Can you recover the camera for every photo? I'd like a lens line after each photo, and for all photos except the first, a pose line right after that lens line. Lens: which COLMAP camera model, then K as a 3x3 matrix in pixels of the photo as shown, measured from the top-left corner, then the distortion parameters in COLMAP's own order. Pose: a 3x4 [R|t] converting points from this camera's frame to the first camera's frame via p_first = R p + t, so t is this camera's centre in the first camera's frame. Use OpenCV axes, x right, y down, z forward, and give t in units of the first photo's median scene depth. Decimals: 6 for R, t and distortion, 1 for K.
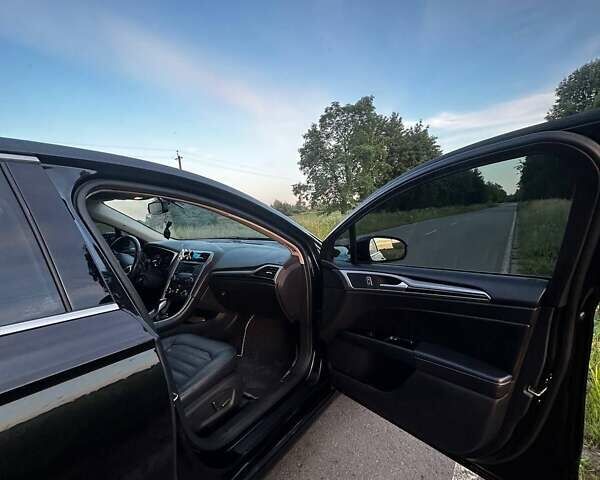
lens RADIAL K [[322.6, 0, 300.0], [0, 322.6, 240.0], [0, 0, 1]] dist [-0.001094, -0.000686]
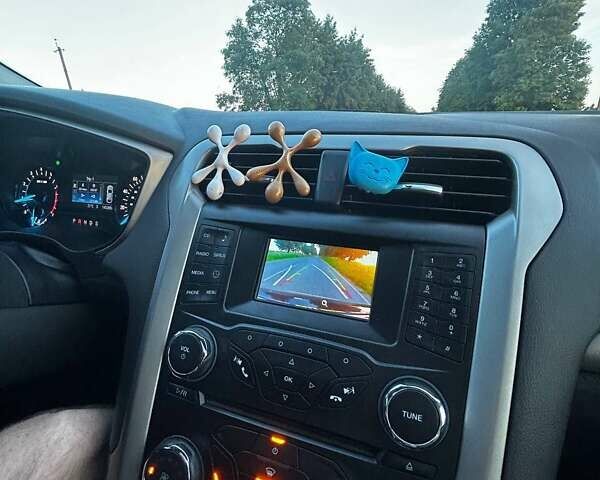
lens RADIAL K [[322.6, 0, 299.5], [0, 322.6, 237.8], [0, 0, 1]] dist [0.000720, 0.000301]
pose [[0.972899, -0.045661, 0.226676, -0.366330], [-0.007683, 0.973384, 0.229052, 0.044502], [-0.231101, -0.224586, 0.946654, 0.851537]]
